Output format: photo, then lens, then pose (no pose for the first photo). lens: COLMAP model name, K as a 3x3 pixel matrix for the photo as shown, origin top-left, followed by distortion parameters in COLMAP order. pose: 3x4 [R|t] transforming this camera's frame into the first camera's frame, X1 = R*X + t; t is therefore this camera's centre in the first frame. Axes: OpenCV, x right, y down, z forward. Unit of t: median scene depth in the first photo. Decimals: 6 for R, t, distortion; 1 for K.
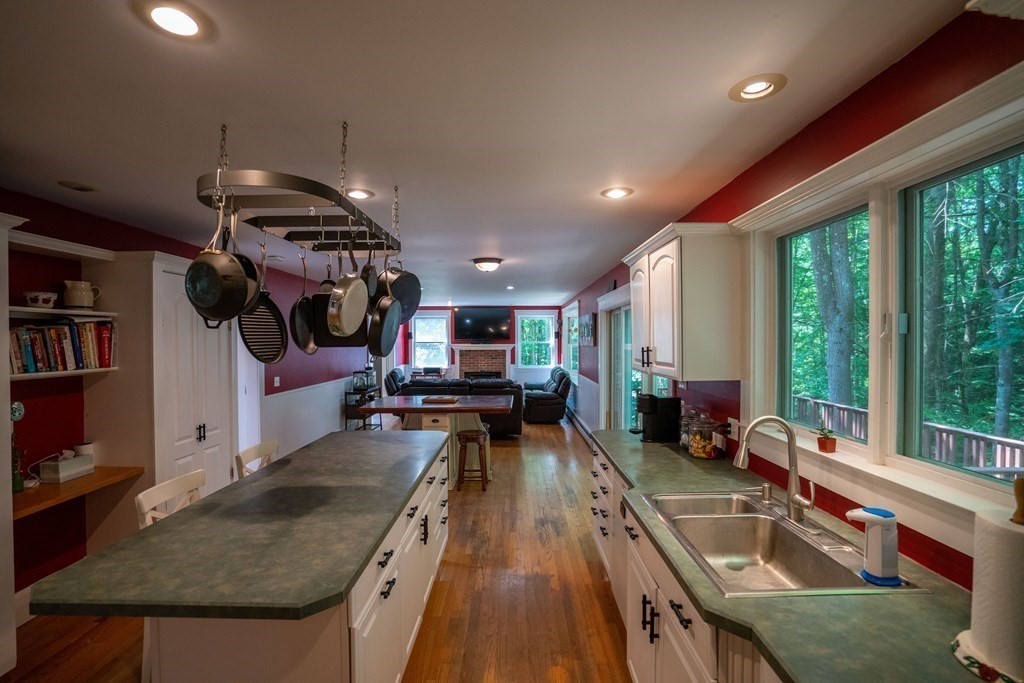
lens RADIAL K [[479.6, 0, 512.0], [0, 479.6, 341.5], [0, 0, 1]] dist [-0.003323, -0.000526]
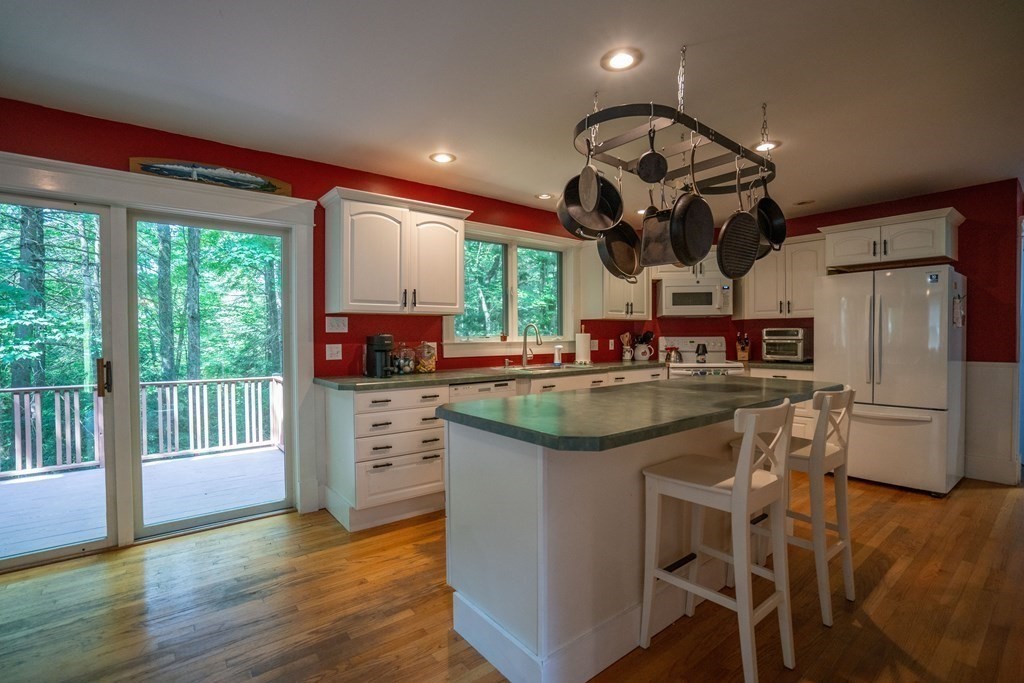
lens RADIAL K [[464.7, 0, 508.4], [0, 464.7, 343.7], [0, 0, 1]] dist [-0.050745, 0.018284]
pose [[-0.621687, -0.003606, 0.783258, -0.823752], [0.017126, 0.999688, 0.018195, 0.140288], [-0.783079, 0.024726, -0.621431, 1.697171]]
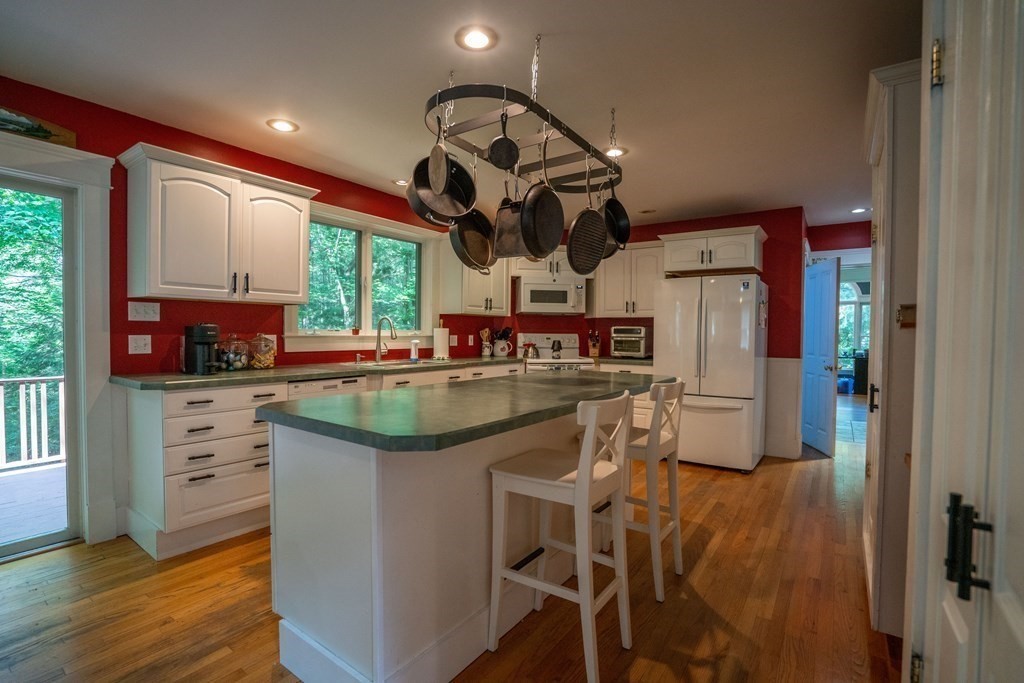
lens RADIAL K [[468.4, 0, 505.7], [0, 468.4, 344.1], [0, 0, 1]] dist [-0.057048, 0.026331]
pose [[-0.814043, -0.015388, 0.580601, -0.813924], [0.001019, 0.999610, 0.027922, 0.149014], [-0.580804, 0.023321, -0.813709, 1.647033]]
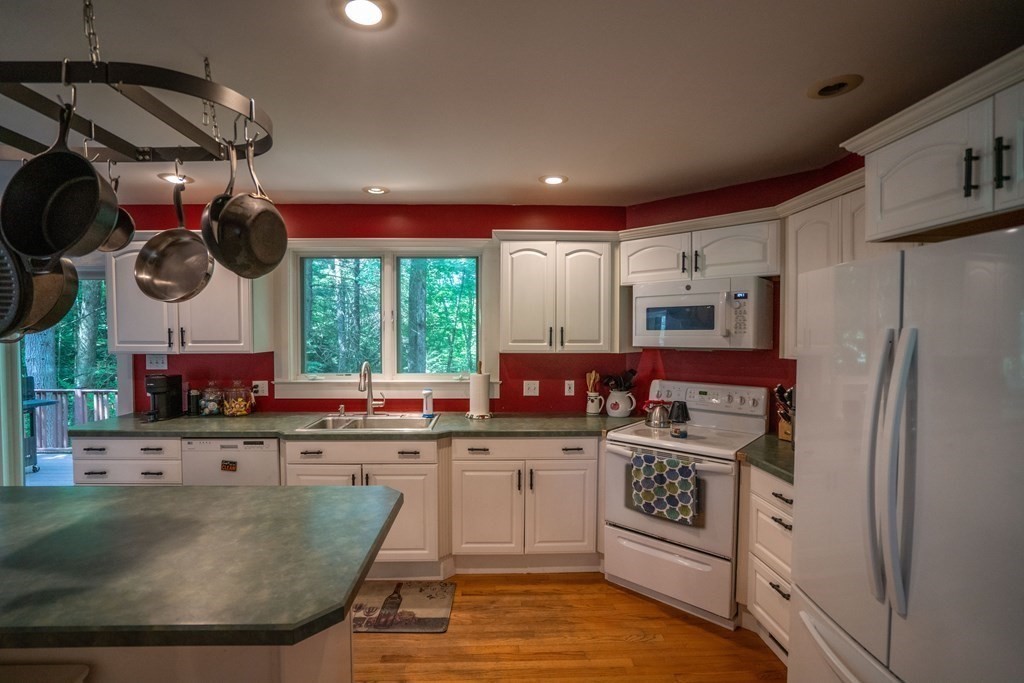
lens RADIAL K [[468.4, 0, 505.7], [0, 468.4, 344.1], [0, 0, 1]] dist [-0.057048, 0.026331]
pose [[-0.039831, -0.016589, 0.999069, -0.852314], [0.009387, 0.999812, 0.016976, 0.040863], [-0.999162, 0.010054, -0.039668, 0.351887]]
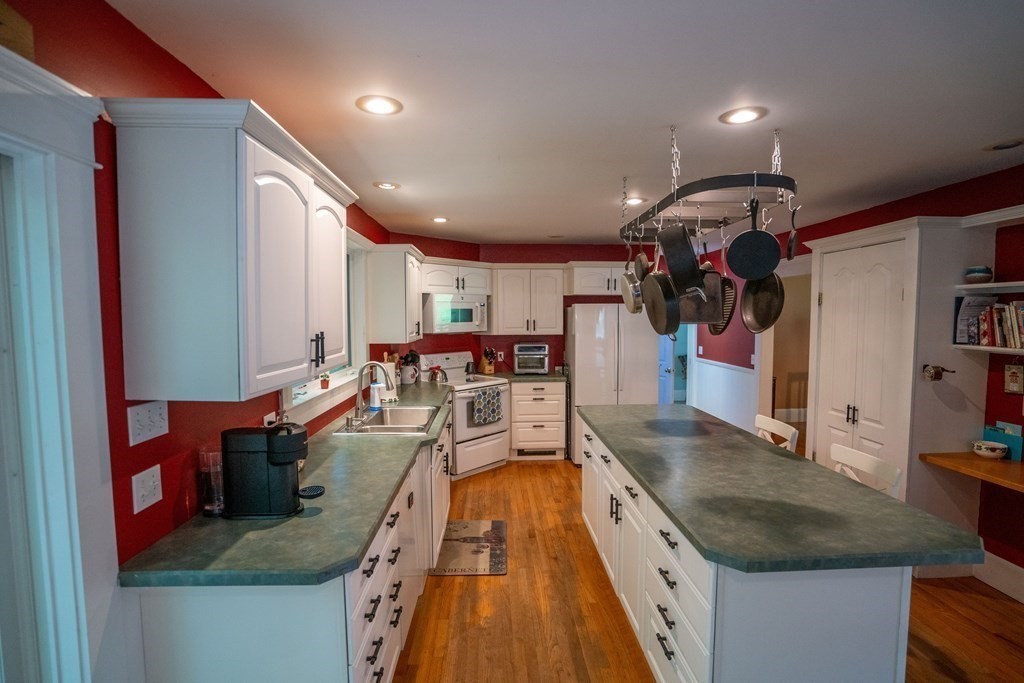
lens RADIAL K [[479.6, 0, 512.0], [0, 479.6, 341.5], [0, 0, 1]] dist [-0.003323, -0.000526]
pose [[-0.999001, 0.012671, -0.042848, 0.065012], [0.009877, 0.997849, 0.064803, -0.014996], [0.043577, 0.064316, -0.996978, 1.825941]]
